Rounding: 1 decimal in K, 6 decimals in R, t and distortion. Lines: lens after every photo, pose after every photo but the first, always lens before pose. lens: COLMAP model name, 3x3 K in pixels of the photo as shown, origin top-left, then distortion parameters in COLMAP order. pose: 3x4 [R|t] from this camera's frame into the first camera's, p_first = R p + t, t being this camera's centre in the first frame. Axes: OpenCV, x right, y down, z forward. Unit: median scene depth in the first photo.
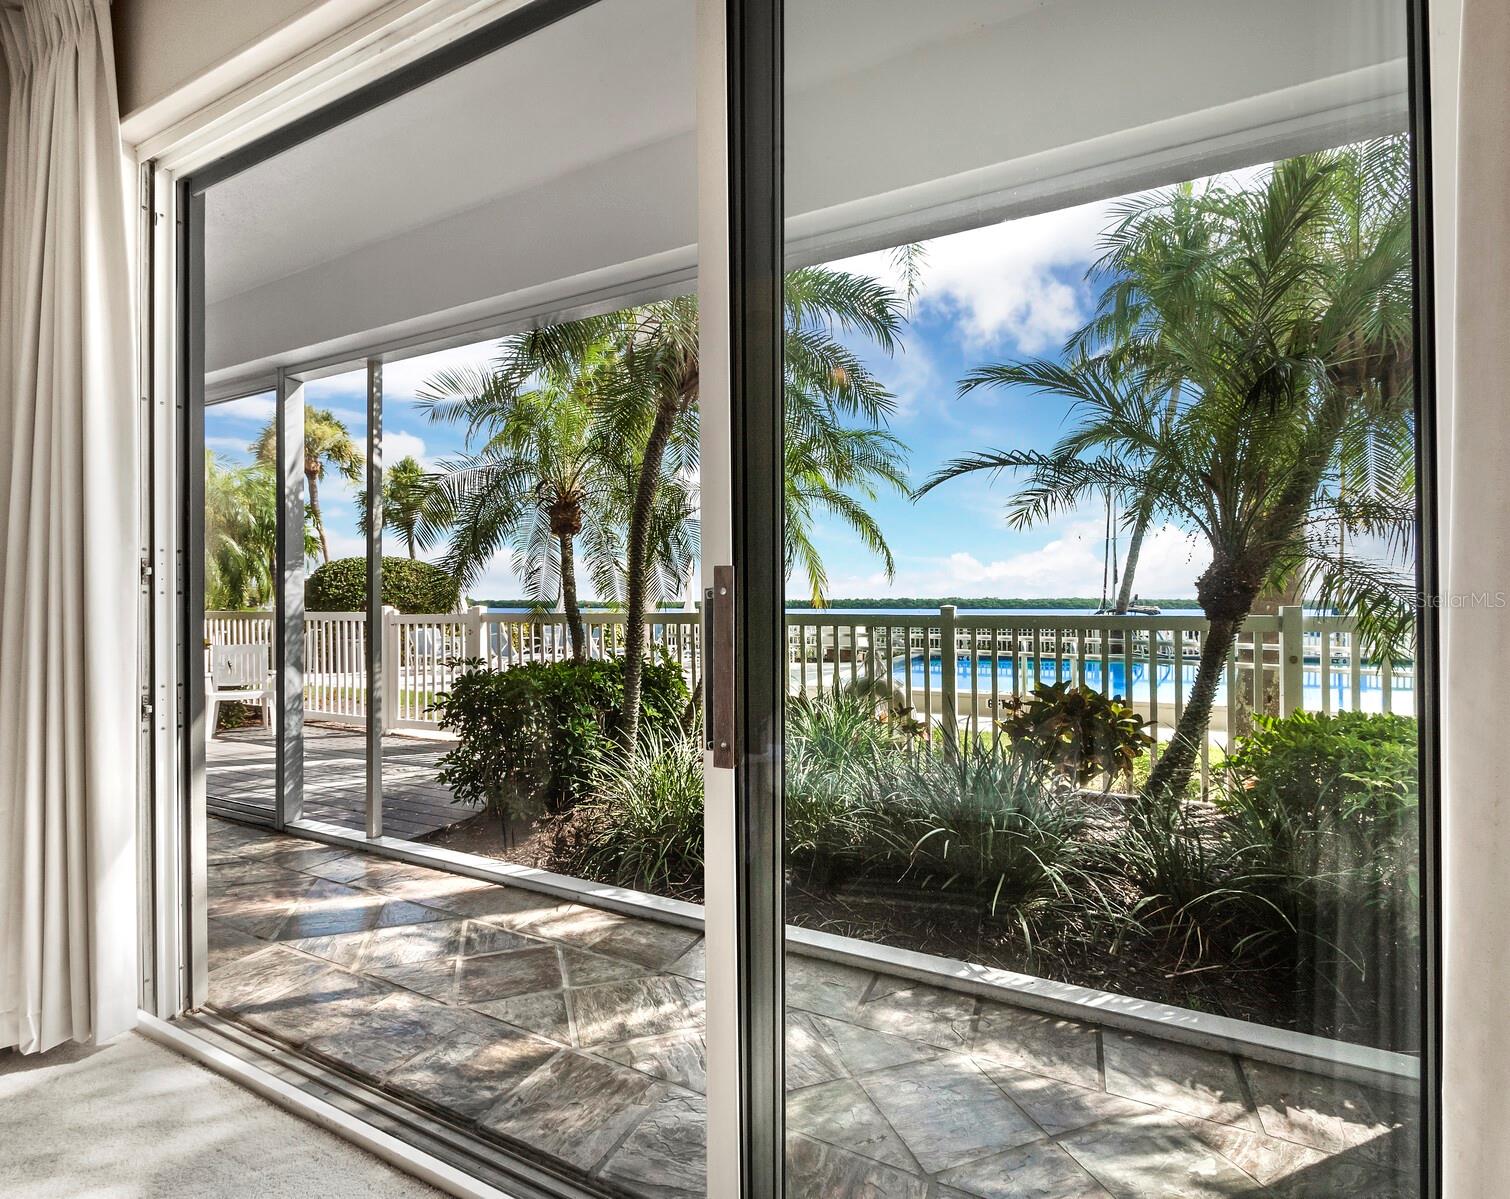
lens RADIAL K [[688.1, 0, 758.3], [0, 688.1, 604.4], [0, 0, 1]] dist [0.019314, -0.010693]
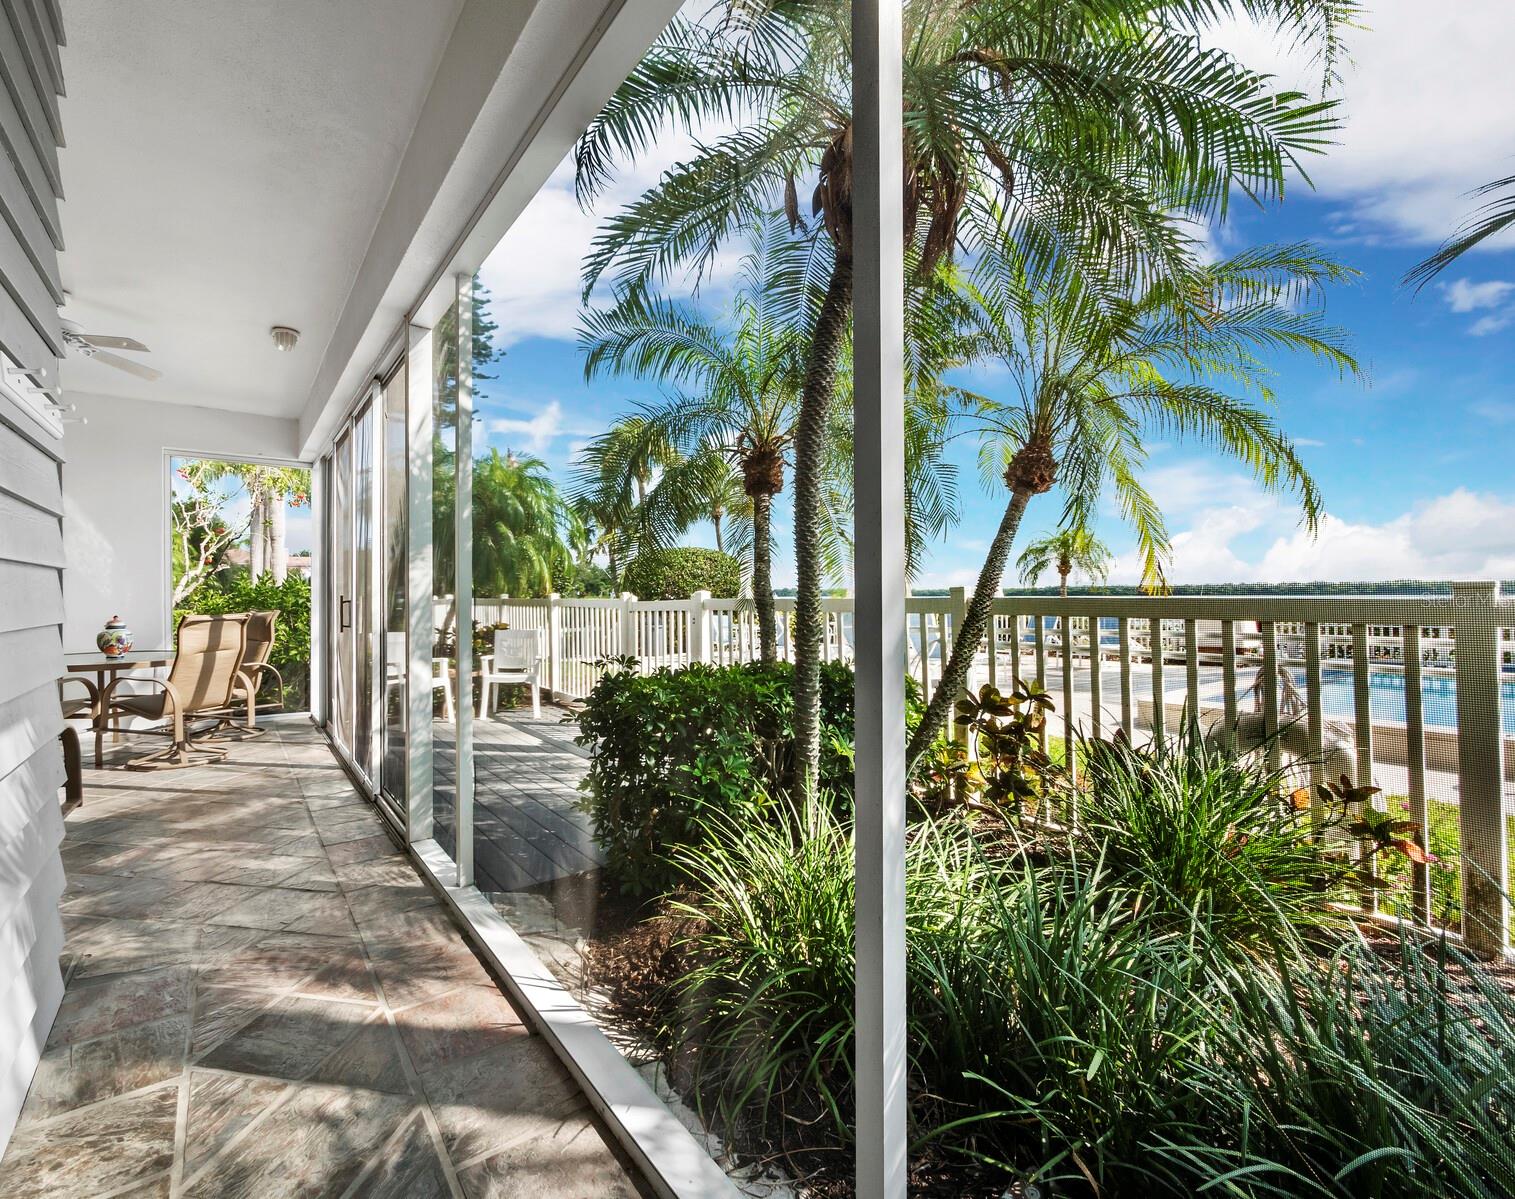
lens RADIAL K [[690.0, 0, 717.2], [0, 690.0, 596.8], [0, 0, 1]] dist [-0.003219, -0.000409]
pose [[0.873845, -0.004683, -0.486182, 0.052716], [0.007414, 0.999966, 0.003694, 0.009111], [0.486148, -0.006832, 0.873850, 0.348041]]
